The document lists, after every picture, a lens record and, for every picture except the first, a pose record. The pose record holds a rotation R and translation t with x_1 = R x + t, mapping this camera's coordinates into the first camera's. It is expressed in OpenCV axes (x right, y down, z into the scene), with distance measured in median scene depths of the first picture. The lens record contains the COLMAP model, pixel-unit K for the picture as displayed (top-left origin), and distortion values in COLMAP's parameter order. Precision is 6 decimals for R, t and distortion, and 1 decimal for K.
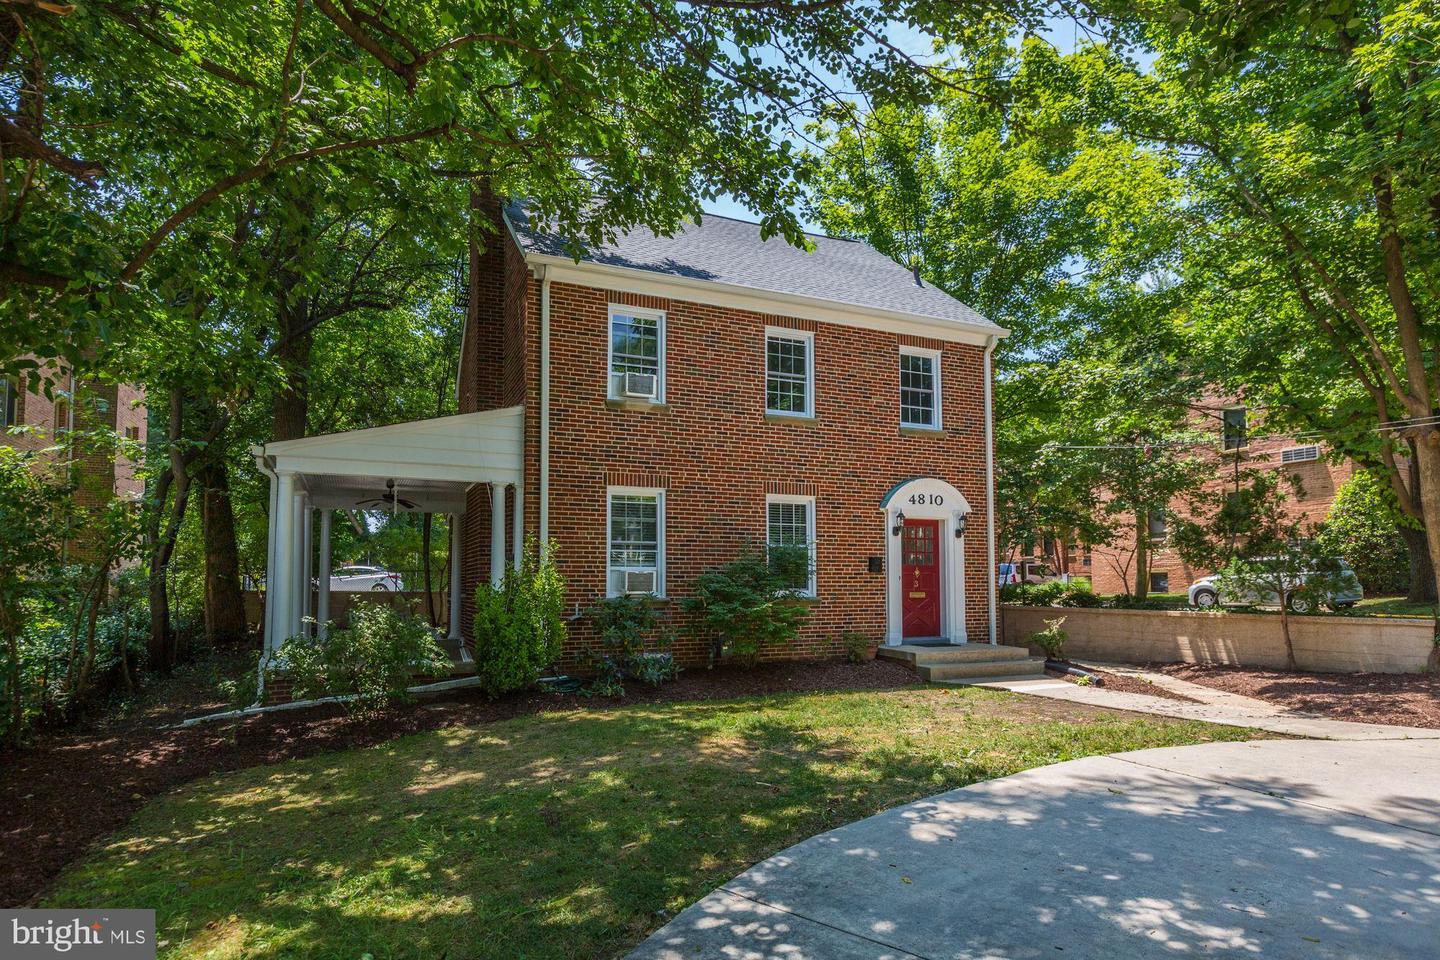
lens RADIAL K [[840.0, 0, 716.6], [0, 840.0, 505.2], [0, 0, 1]] dist [0.001136, -0.000160]
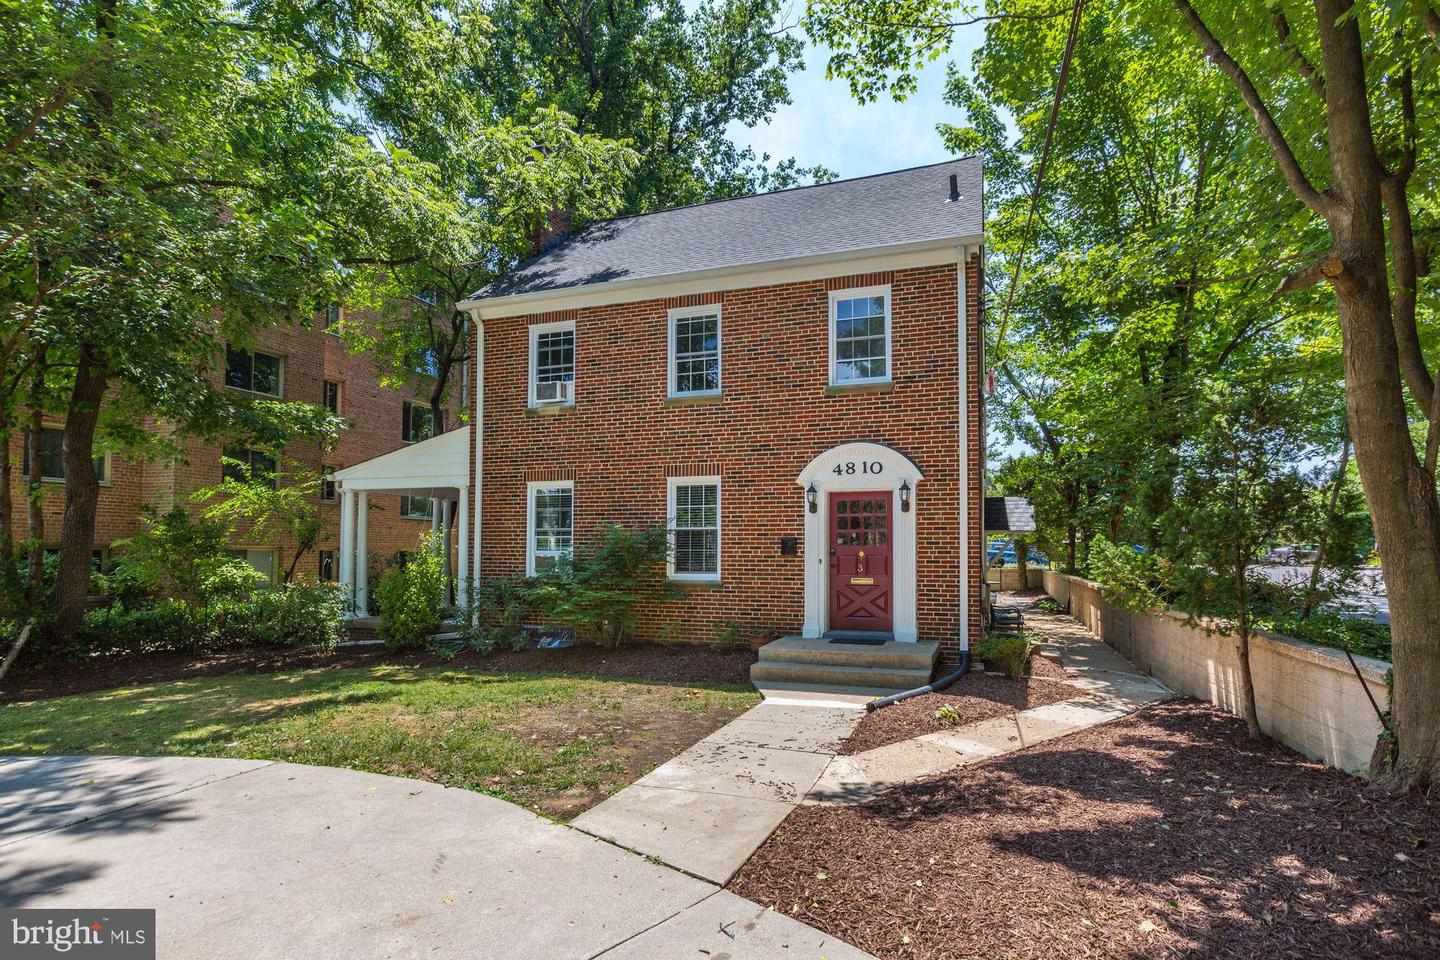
lens RADIAL K [[760.6, 0, 712.9], [0, 760.6, 496.9], [0, 0, 1]] dist [-0.003524, 0.001425]
pose [[0.718785, -0.051386, -0.693330, 0.717654], [0.063721, 0.997936, -0.007901, 0.020076], [0.692306, -0.038500, 0.720577, 0.374205]]
